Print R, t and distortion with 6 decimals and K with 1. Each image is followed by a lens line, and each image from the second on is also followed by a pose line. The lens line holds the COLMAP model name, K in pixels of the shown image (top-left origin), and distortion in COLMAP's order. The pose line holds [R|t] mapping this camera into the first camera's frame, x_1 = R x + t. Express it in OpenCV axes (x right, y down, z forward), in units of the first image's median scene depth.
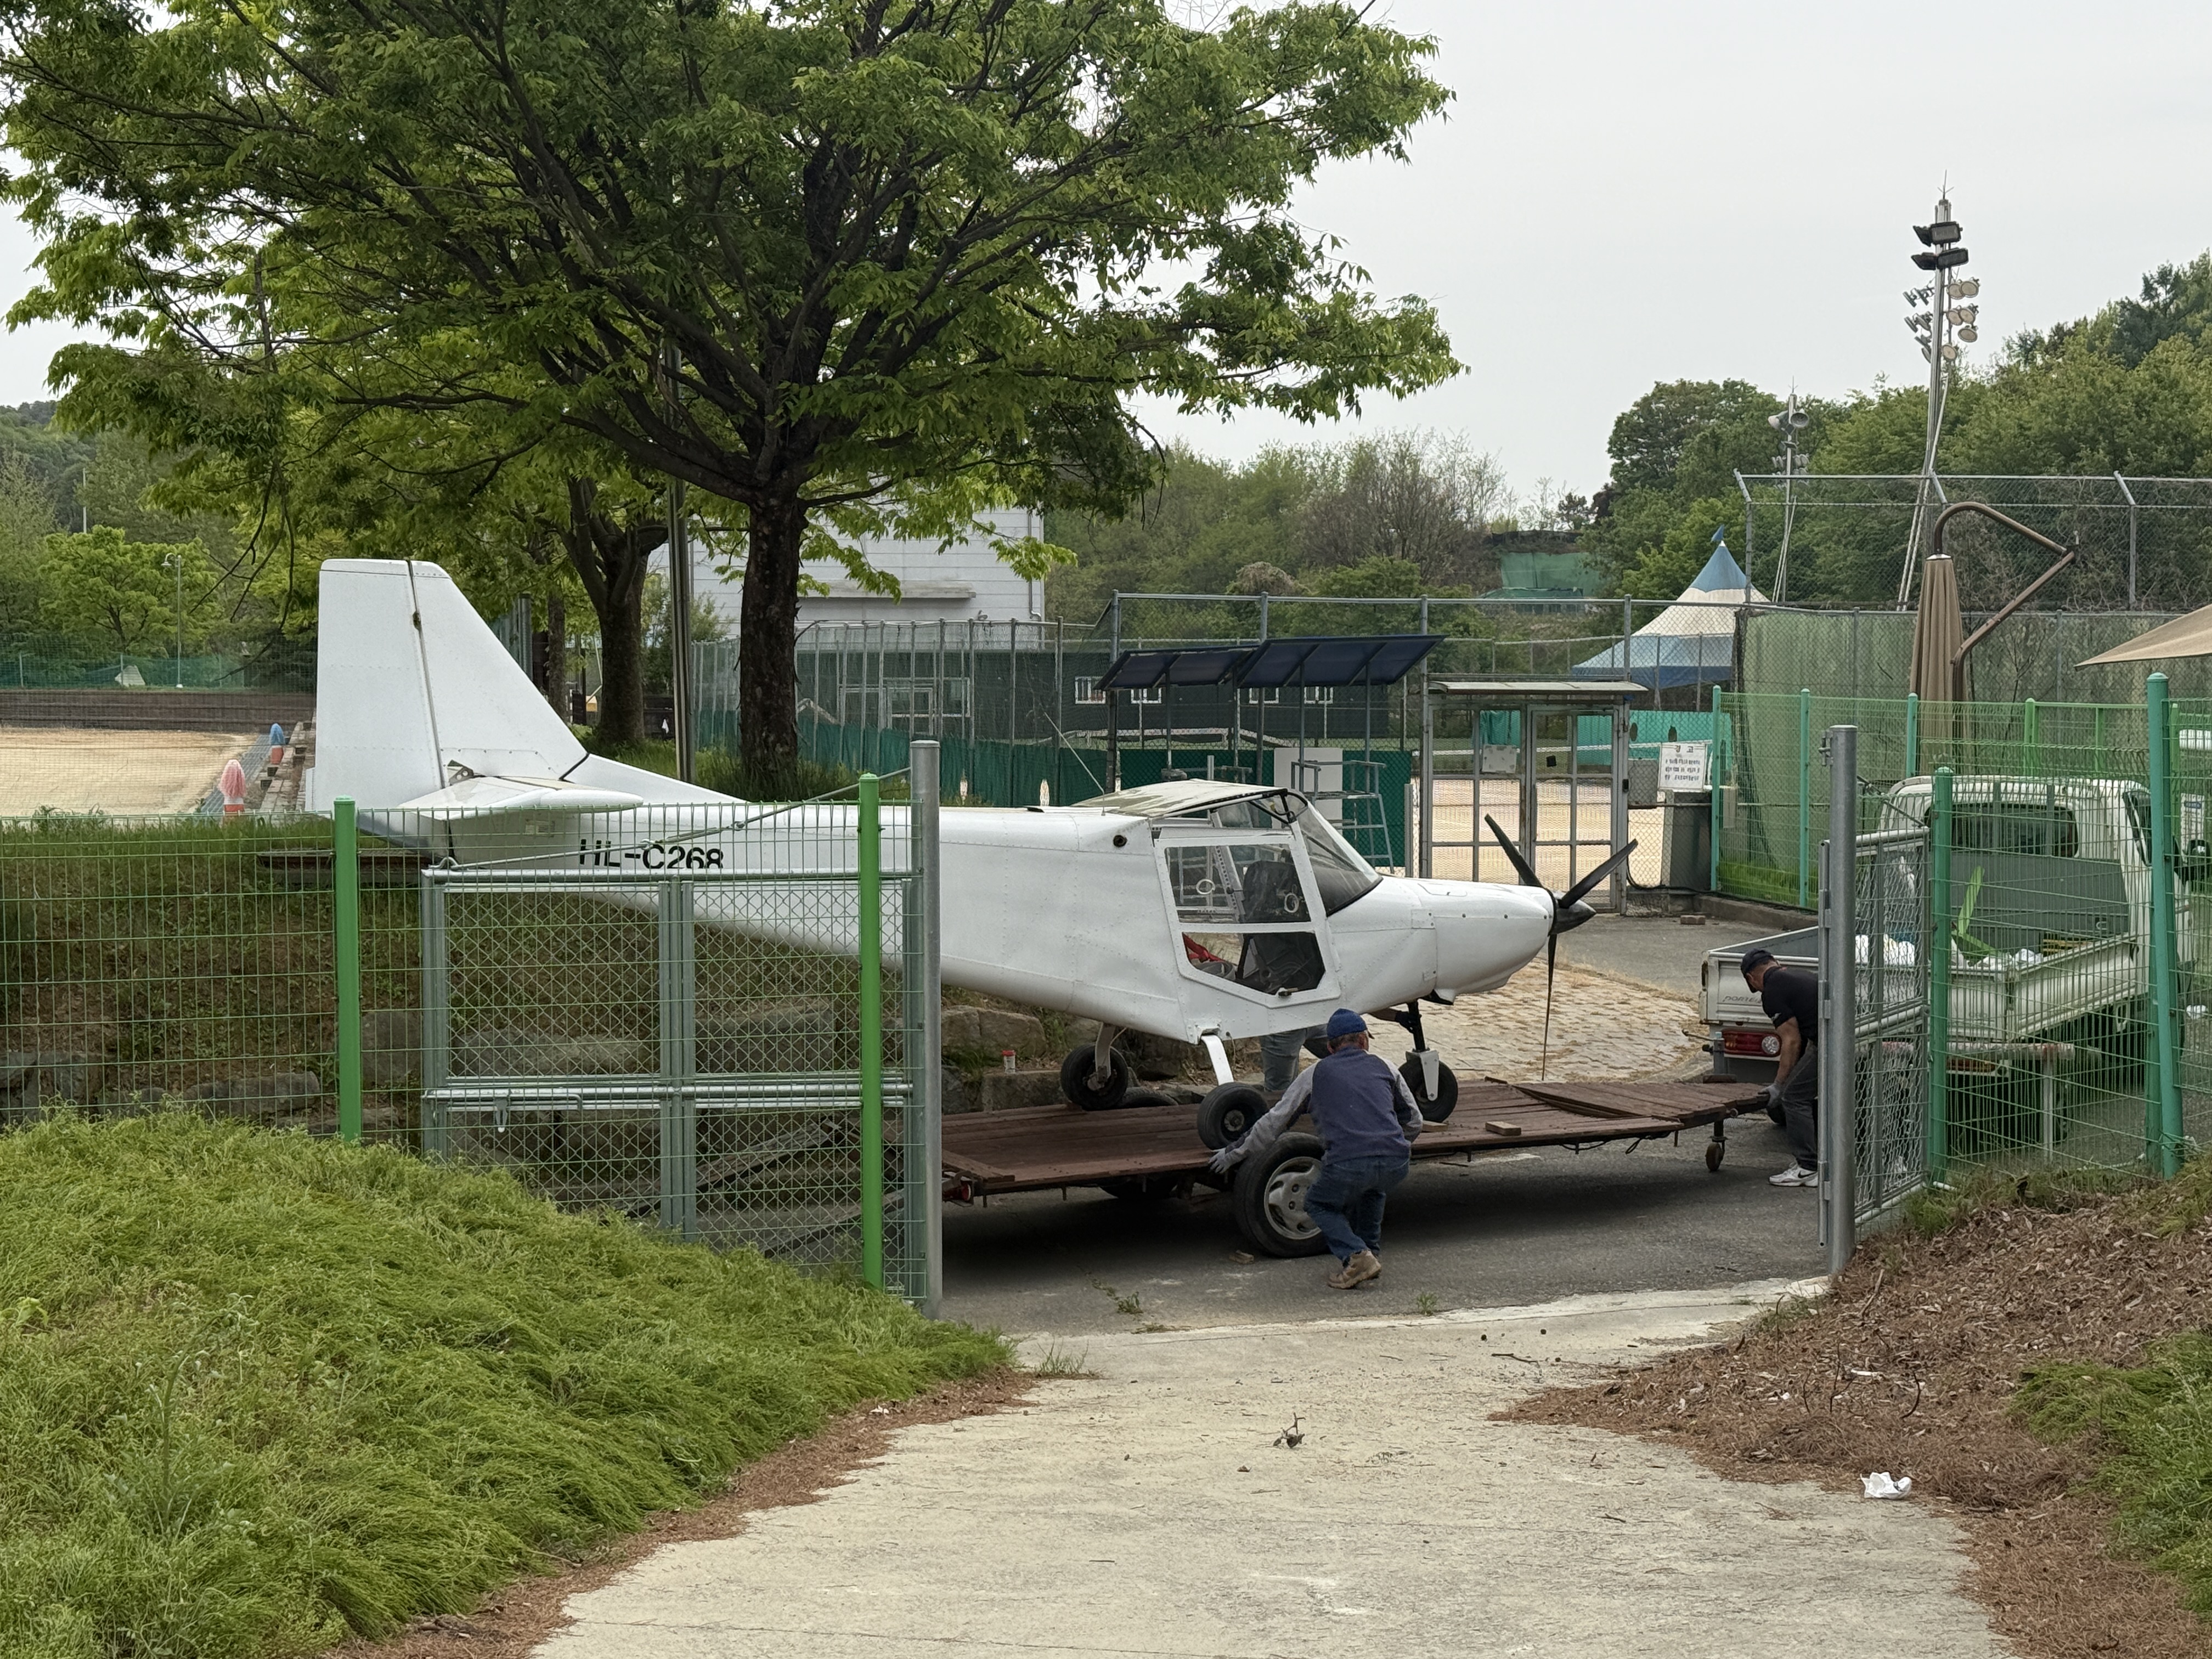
lens RADIAL K [[3293.0, 0, 1105.7], [0, 3293.0, 833.3], [0, 0, 1]] dist [0.014305, 0.000000]
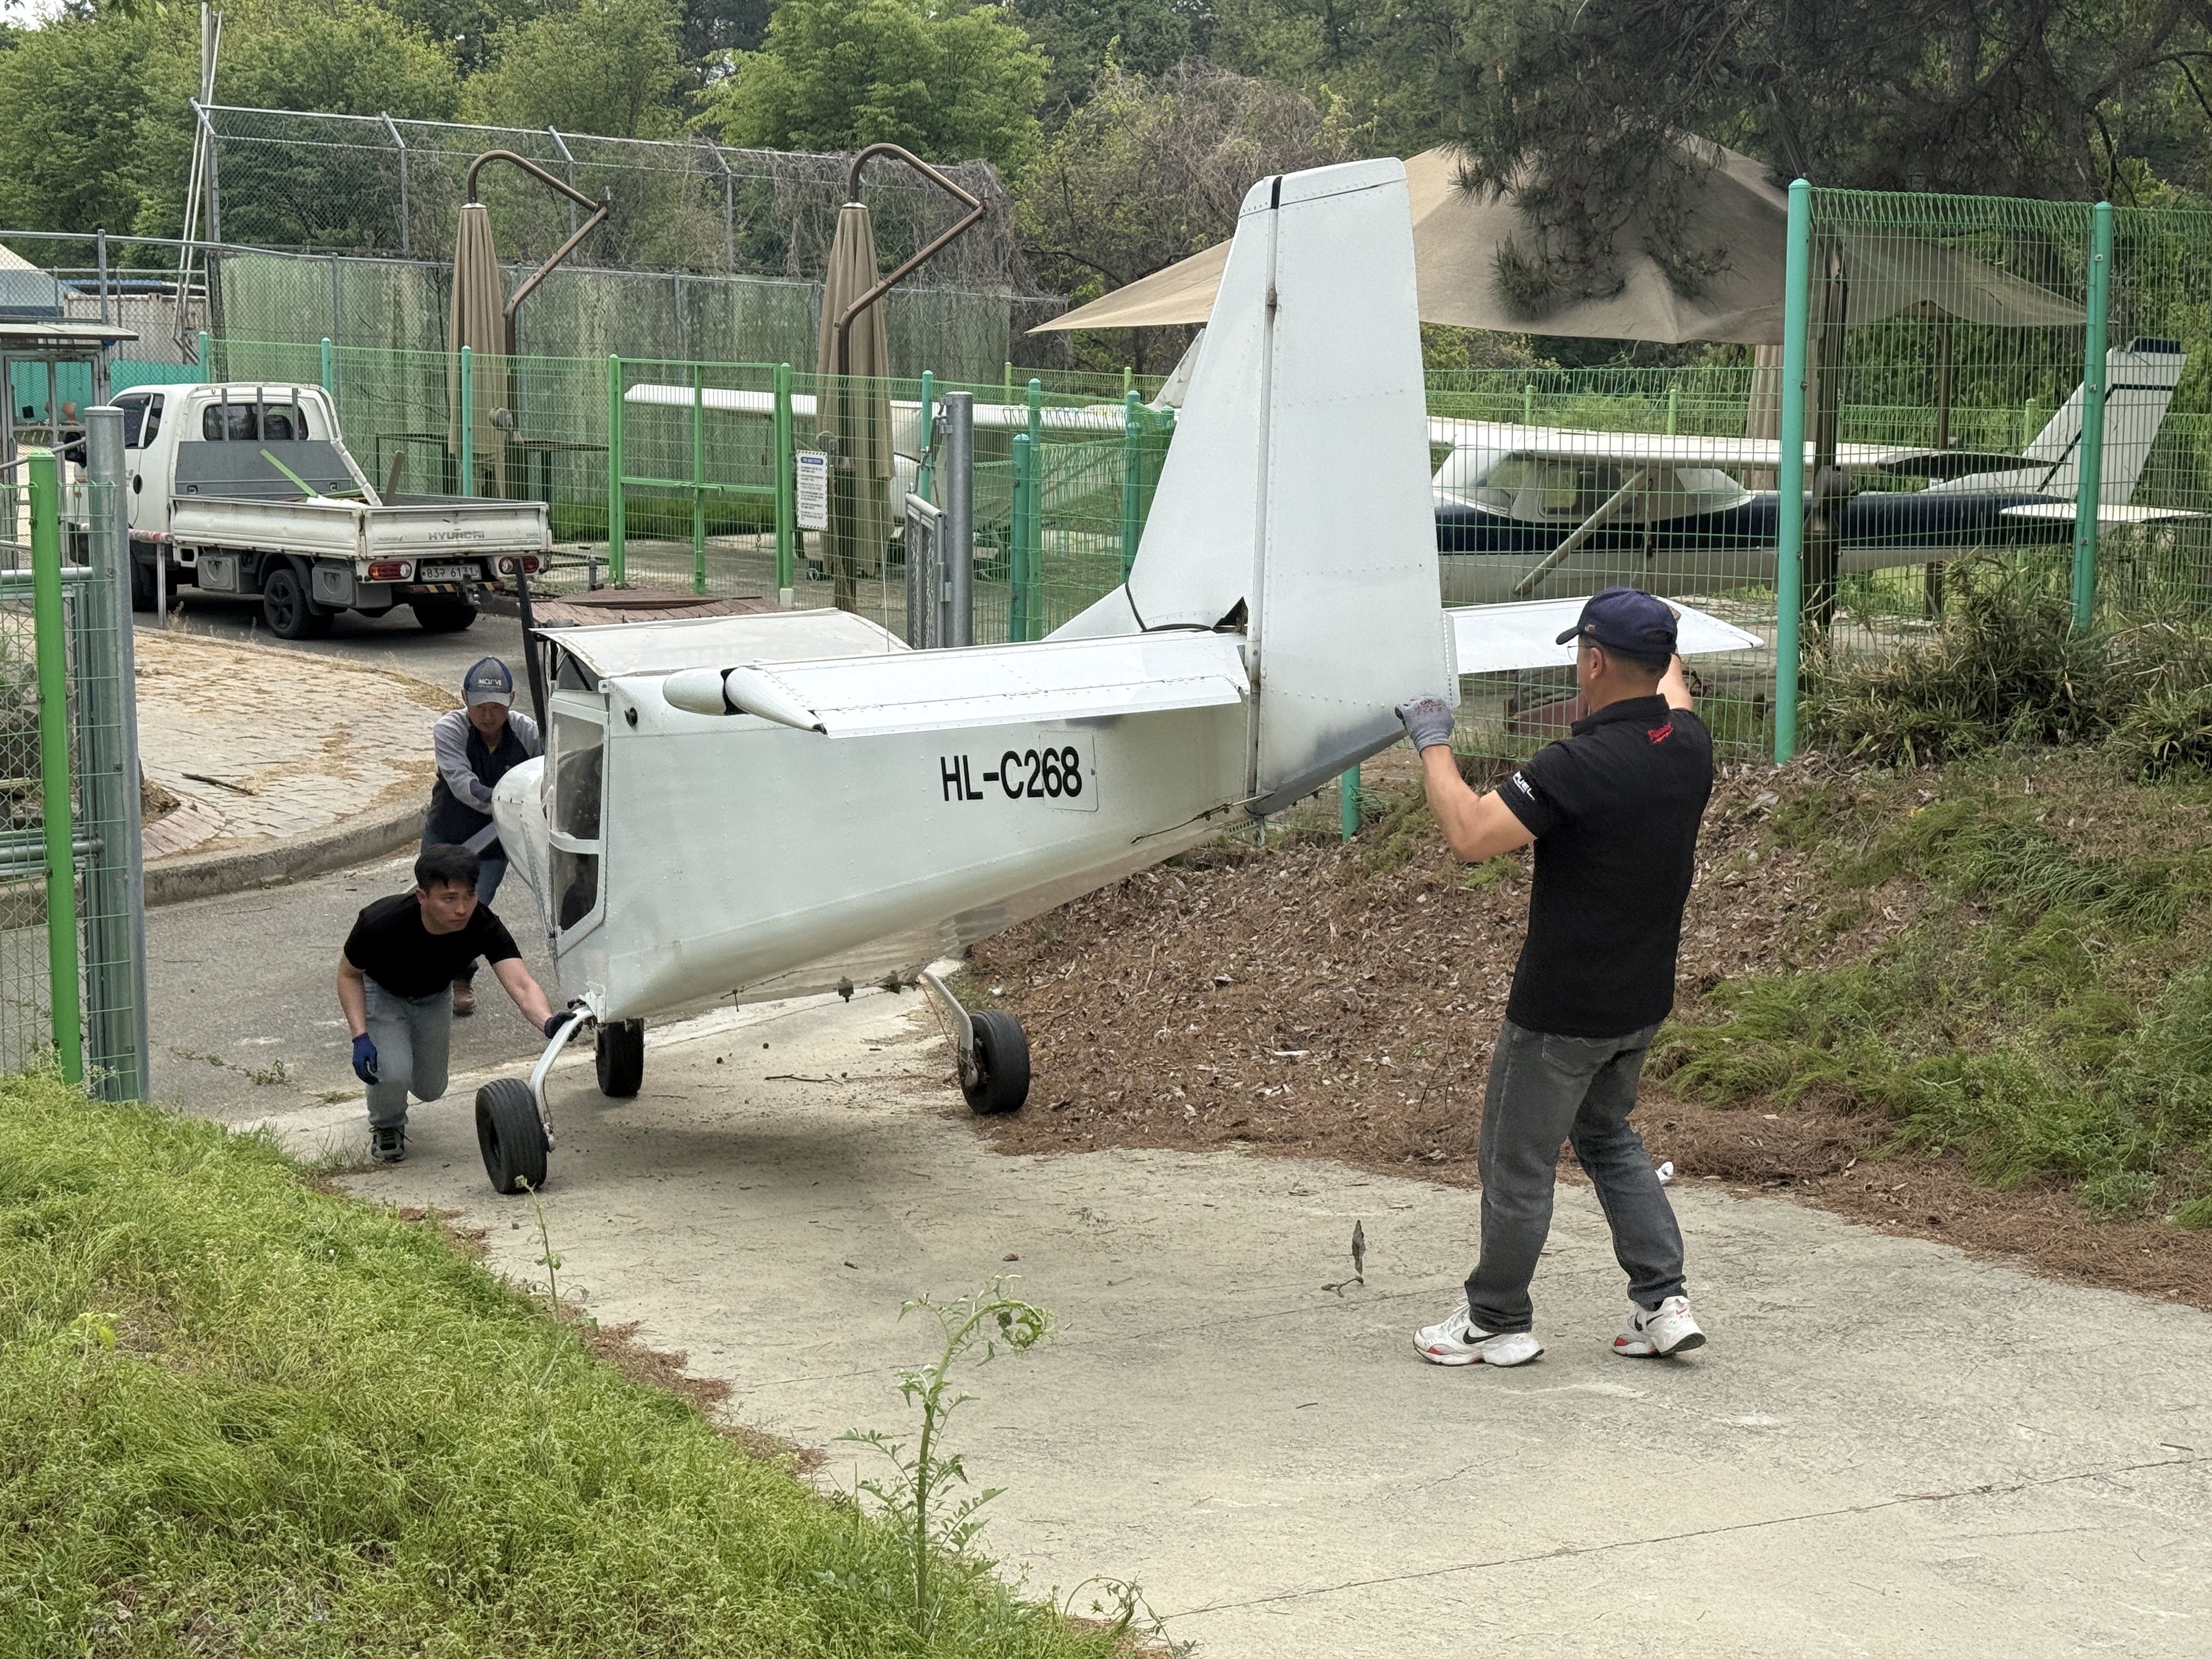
lens RADIAL K [[3098.0, 0, 1106.3], [0, 3098.0, 827.2], [0, 0, 1]] dist [-0.048162, 0.000000]
pose [[0.771918, -0.078431, 0.630865, -0.202595], [0.002328, 0.992702, 0.120567, -0.010249], [-0.635717, -0.091599, 0.766468, 0.156688]]
